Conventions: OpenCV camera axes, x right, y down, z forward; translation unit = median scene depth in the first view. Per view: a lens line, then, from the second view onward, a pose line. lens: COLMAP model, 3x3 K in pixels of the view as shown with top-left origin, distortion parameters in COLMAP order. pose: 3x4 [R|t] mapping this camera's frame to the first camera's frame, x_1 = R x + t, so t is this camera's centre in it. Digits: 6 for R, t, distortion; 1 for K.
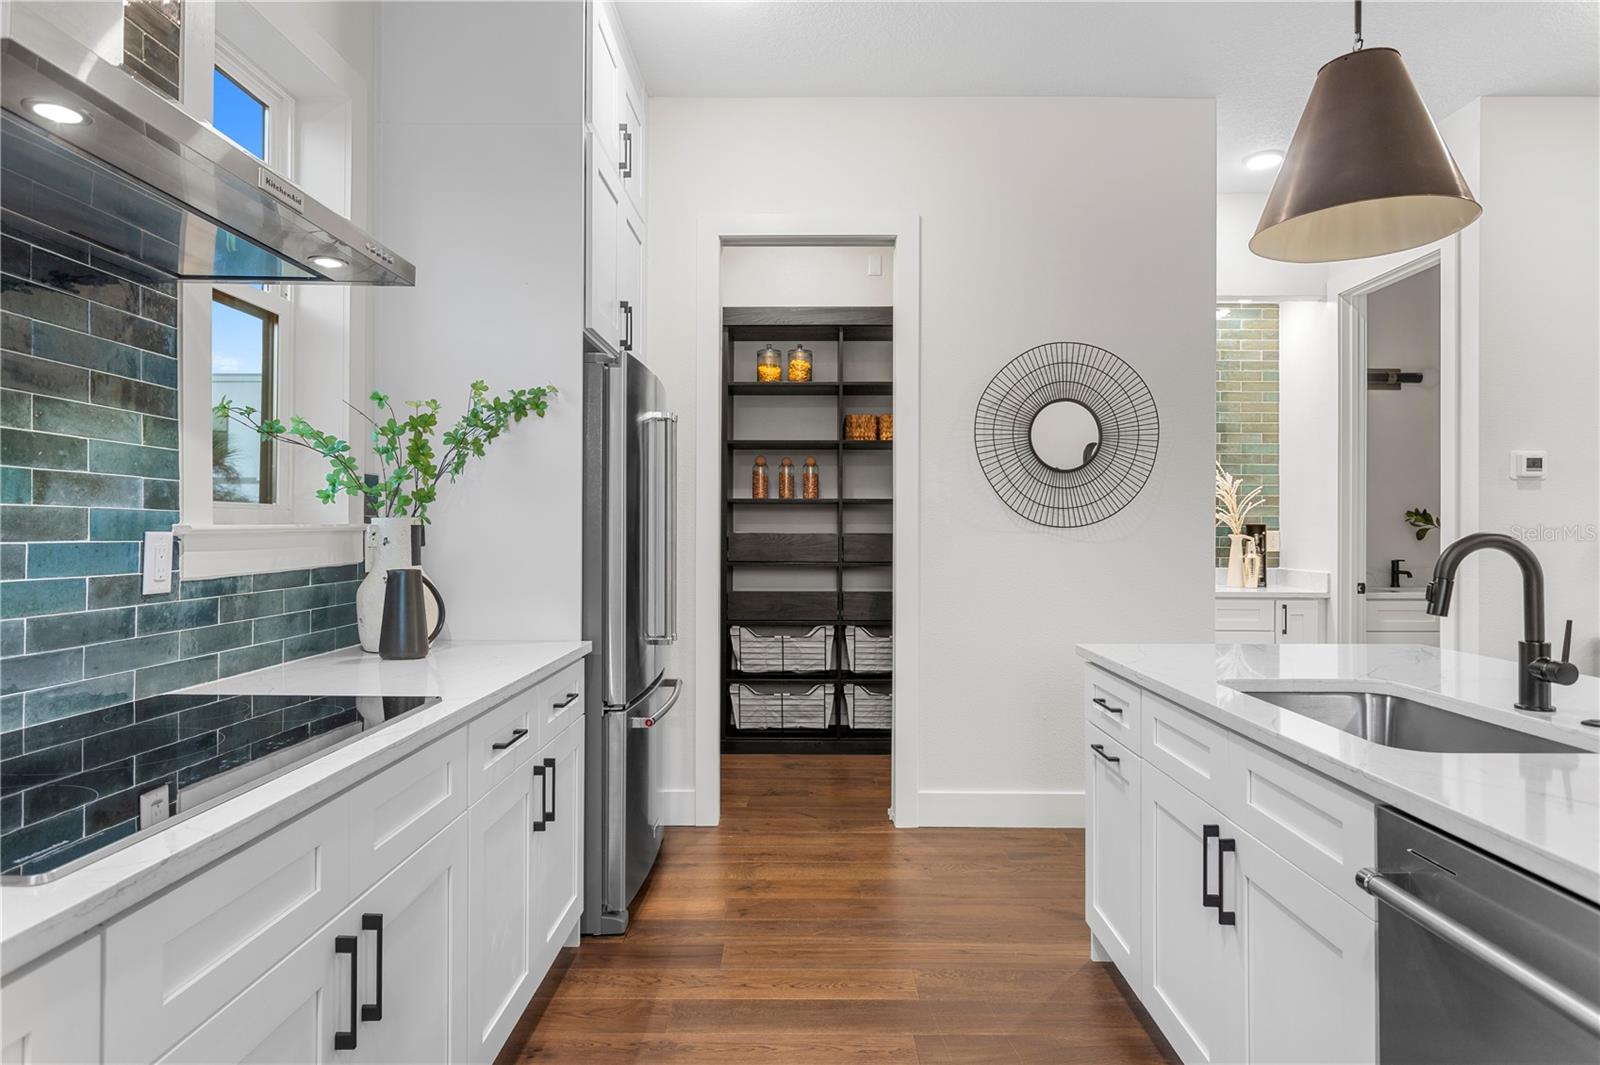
lens RADIAL K [[913.4, 0, 796.7], [0, 913.4, 521.7], [0, 0, 1]] dist [-0.020150, 0.000707]
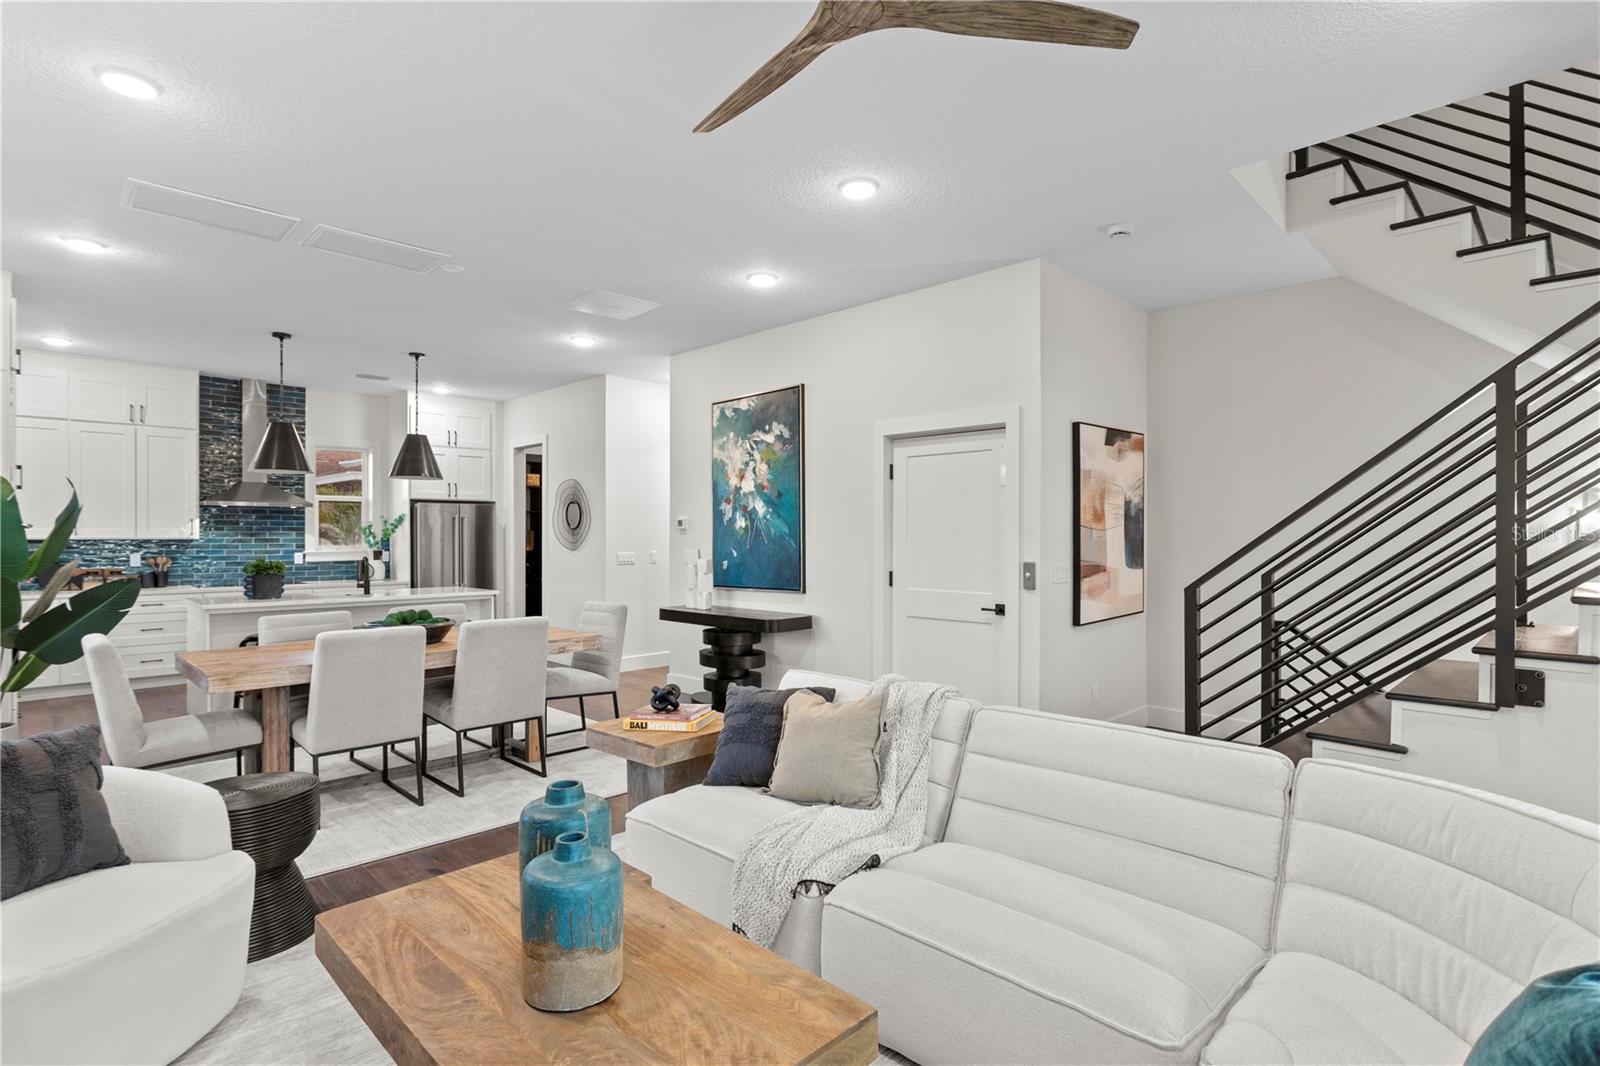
lens RADIAL K [[789.7, 0, 801.0], [0, 789.7, 536.6], [0, 0, 1]] dist [-0.017593, 0.010411]
pose [[0.718851, -0.004873, -0.695147, 4.455280], [0.011318, 0.999925, 0.004695, -0.069550], [0.695072, -0.011242, 0.718852, -0.300478]]
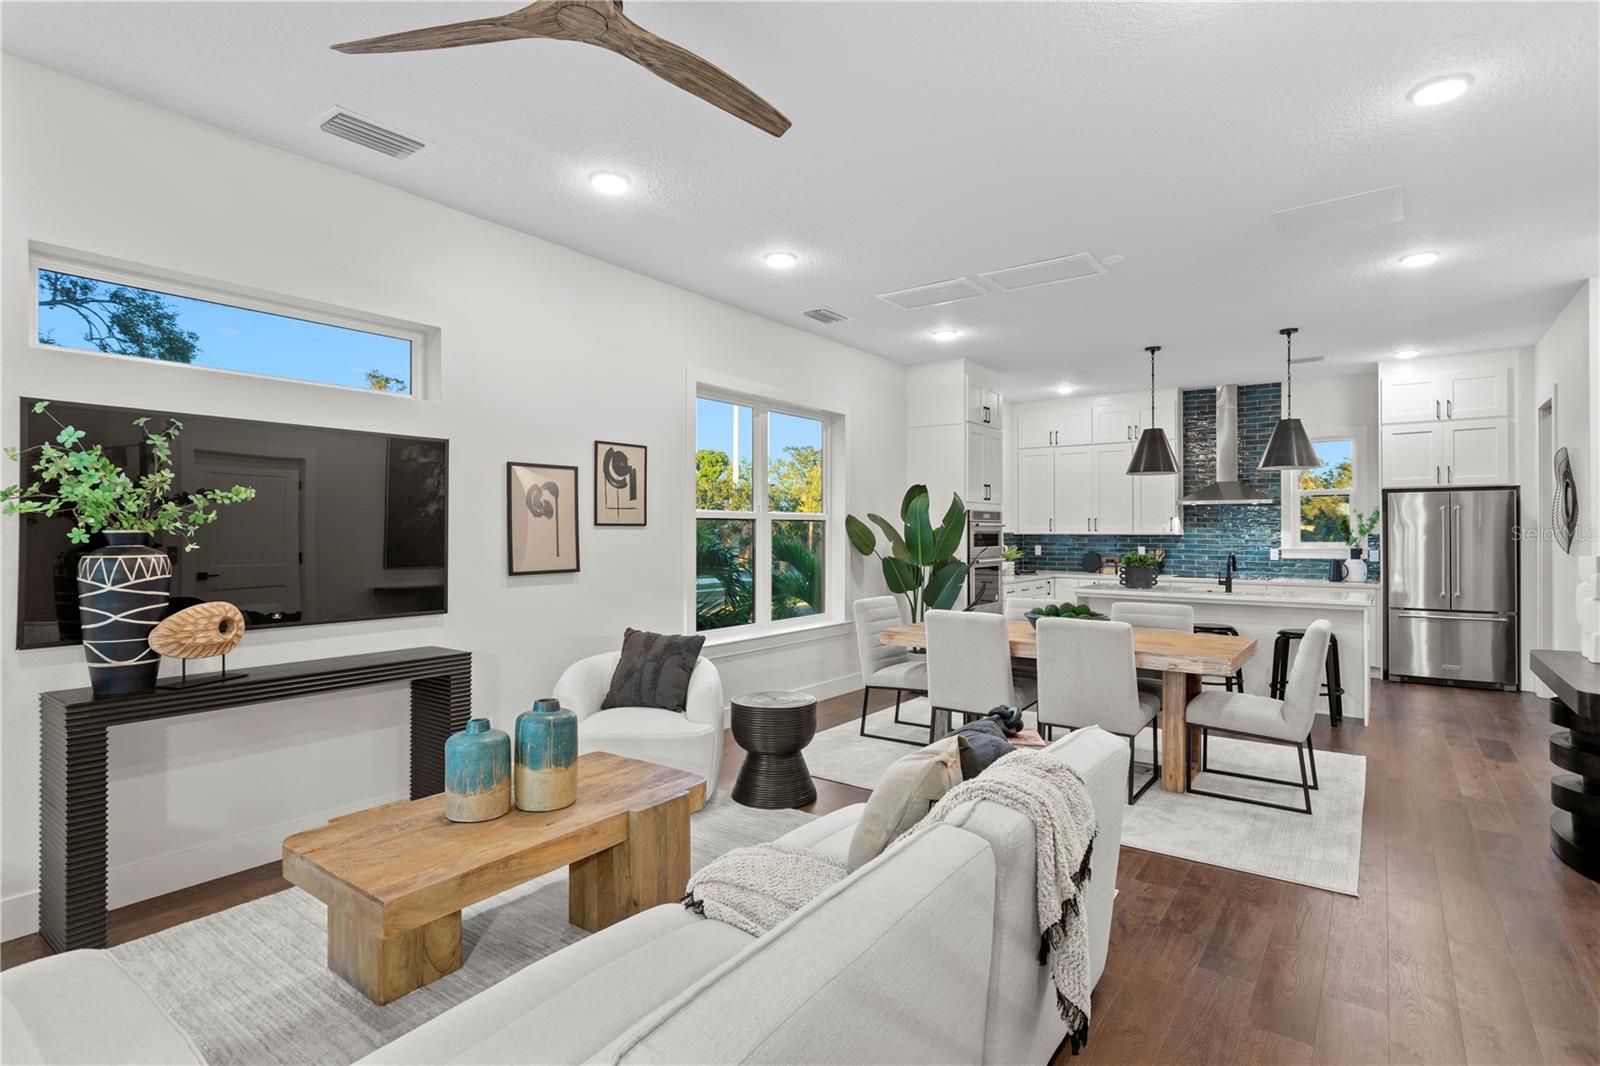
lens RADIAL K [[789.7, 0, 803.8], [0, 789.7, 526.2], [0, 0, 1]] dist [-0.017593, 0.010411]
pose [[-0.580195, -0.010544, -0.814409, 4.478775], [0.005002, 0.999851, -0.016508, -0.058417], [0.814462, -0.013651, -0.580056, 1.316906]]
